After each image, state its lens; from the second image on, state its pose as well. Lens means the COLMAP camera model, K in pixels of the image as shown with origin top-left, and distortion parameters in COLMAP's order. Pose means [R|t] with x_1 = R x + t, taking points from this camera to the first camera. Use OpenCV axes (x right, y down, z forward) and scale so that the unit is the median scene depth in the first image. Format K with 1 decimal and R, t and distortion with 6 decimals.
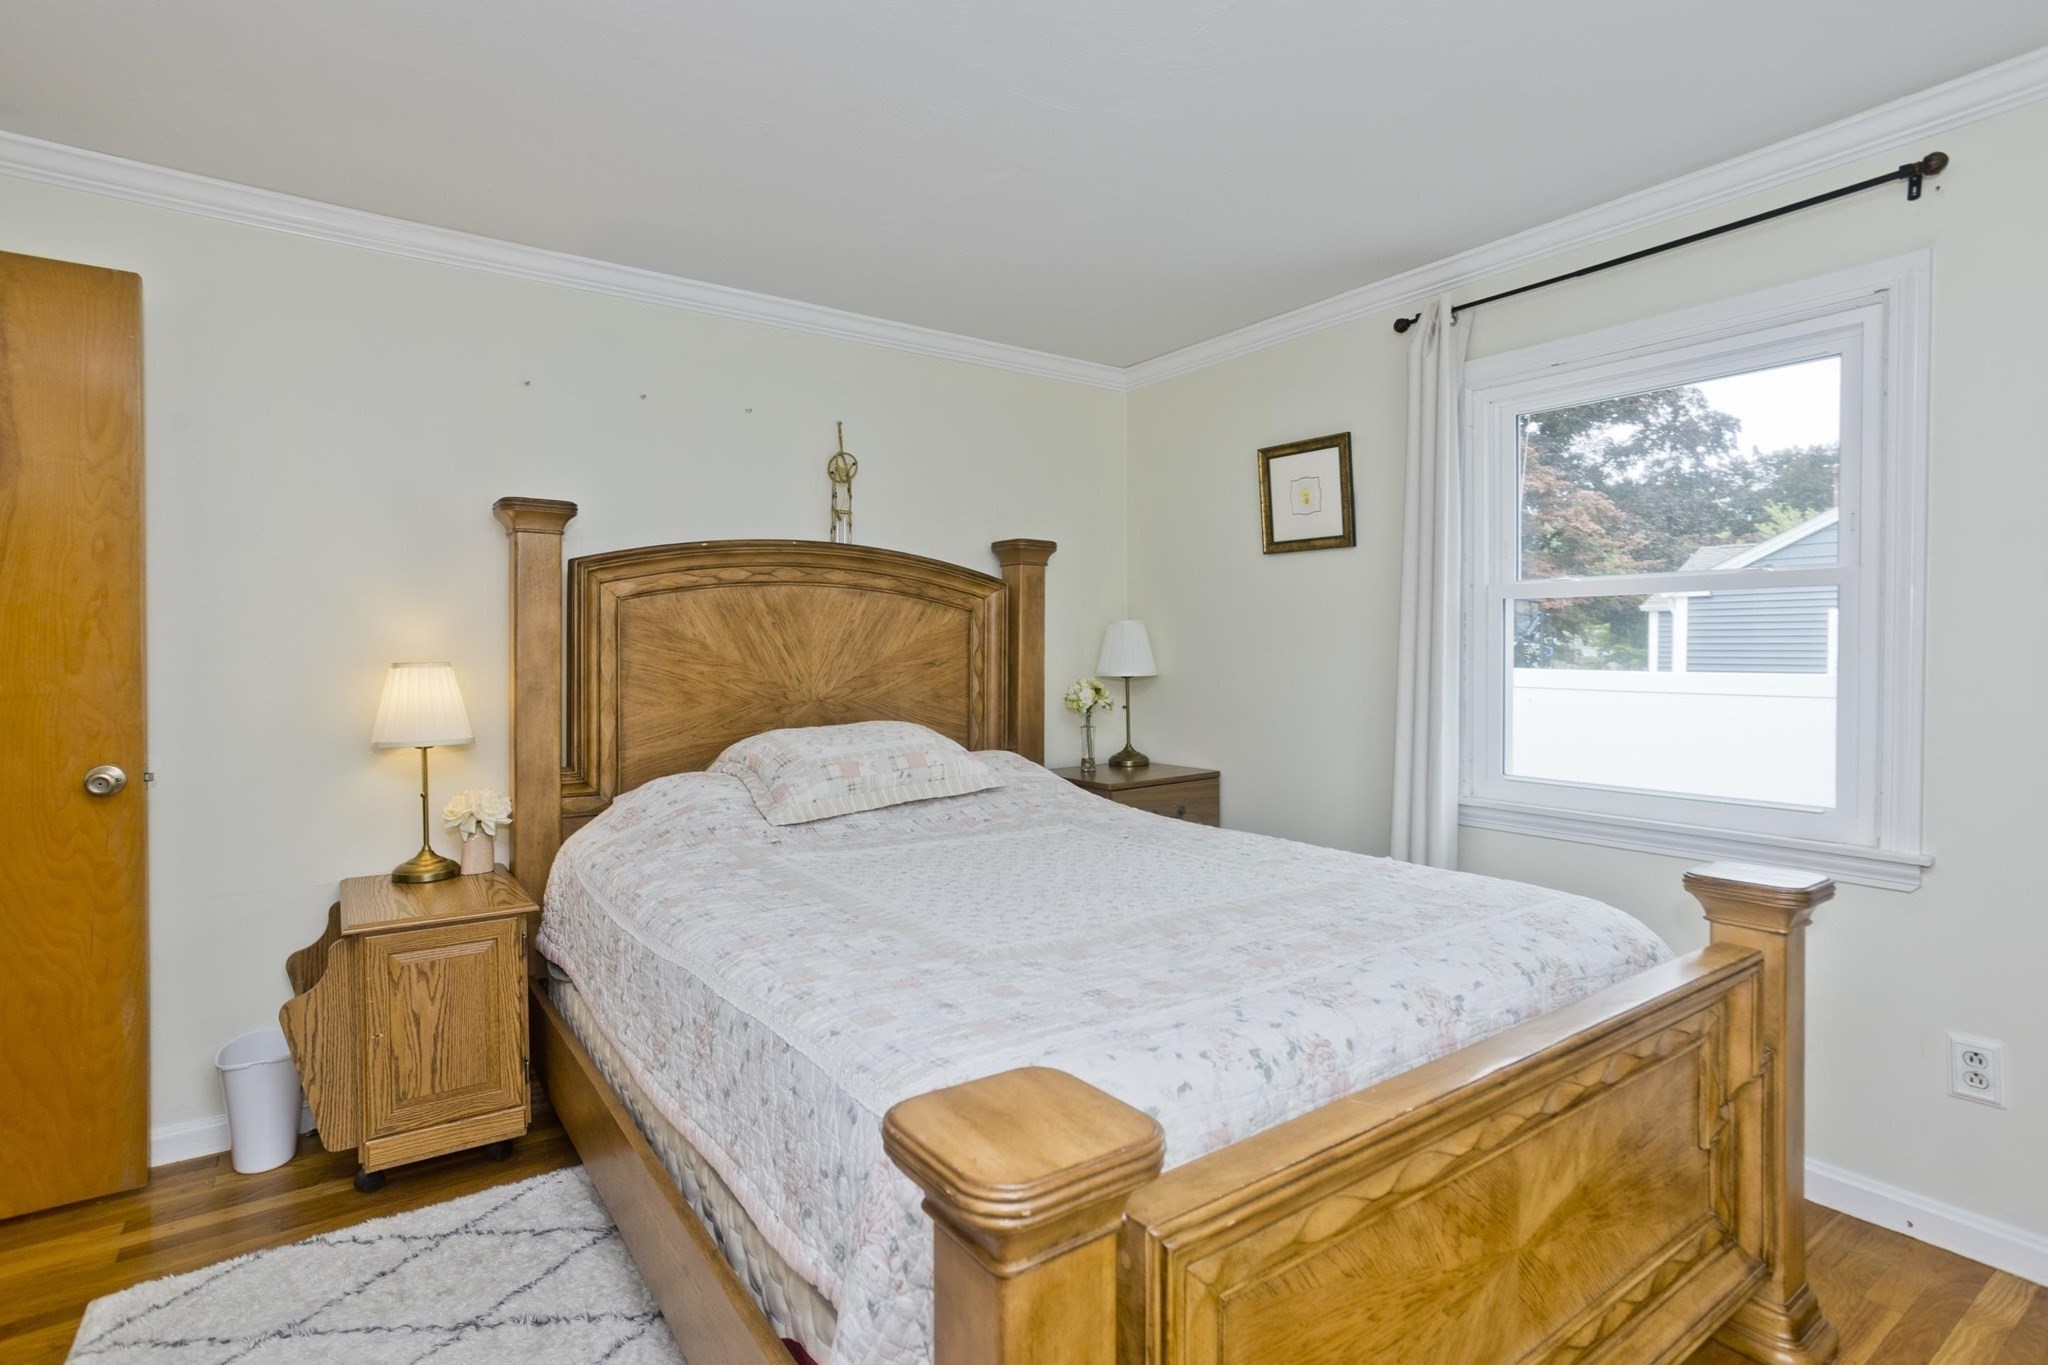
lens RADIAL K [[1010.6, 0, 1024.0], [0, 1010.6, 682.5], [0, 0, 1]] dist [-0.029075, -0.000077]
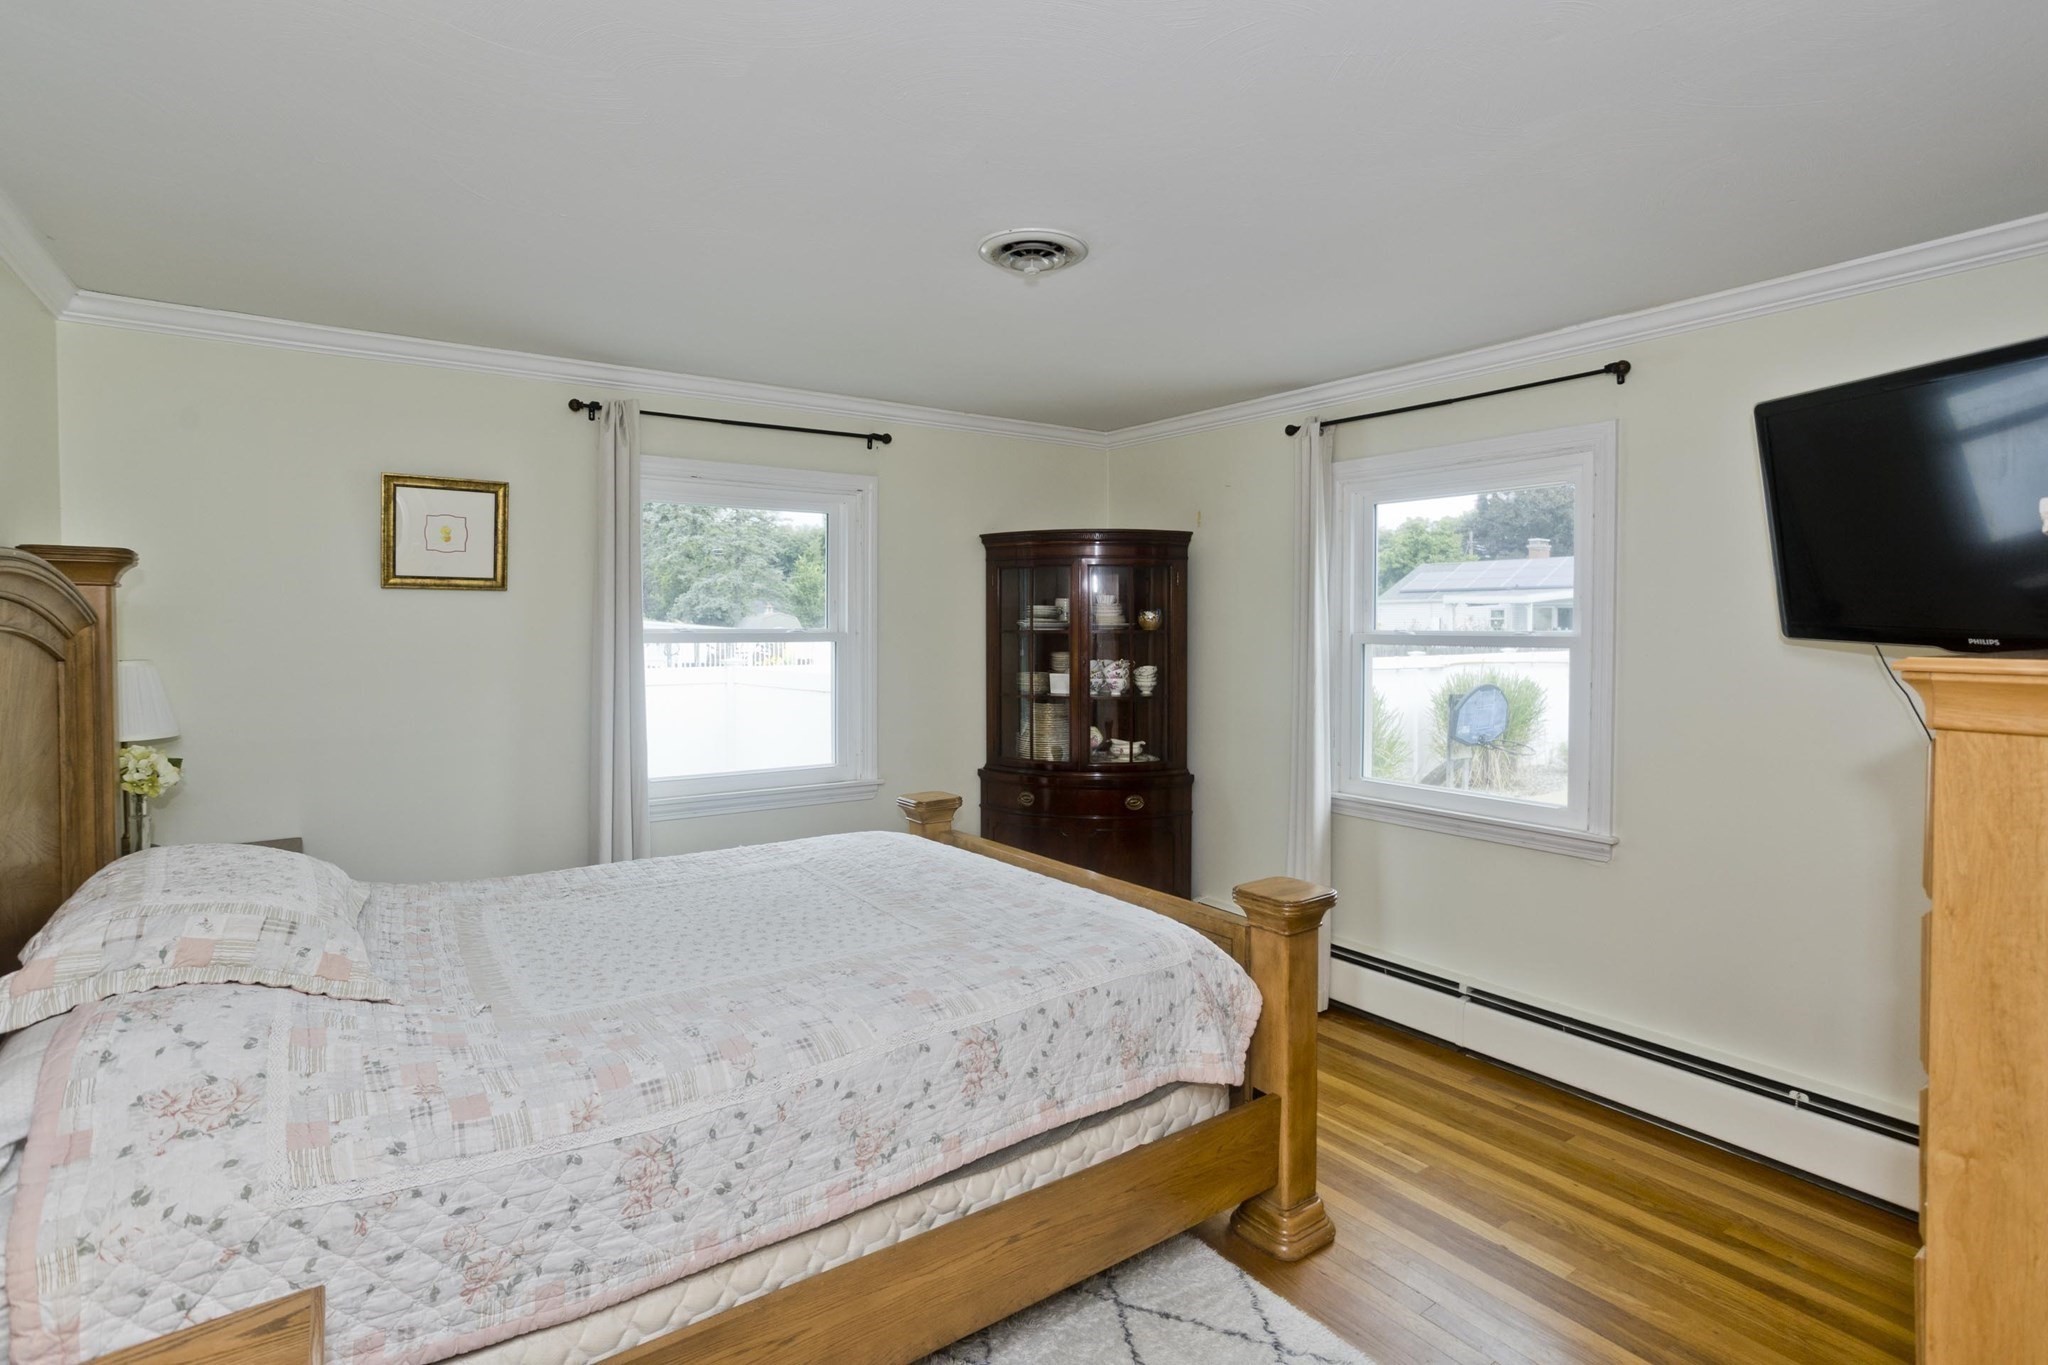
lens RADIAL K [[1009.7, 0, 1024.4], [0, 1009.7, 640.8], [0, 0, 1]] dist [-0.001542, -0.000076]
pose [[-0.002560, -0.017467, 0.999844, -0.780176], [0.024008, 0.999558, 0.017524, -0.091504], [-0.999708, 0.024050, -0.002140, 0.476226]]
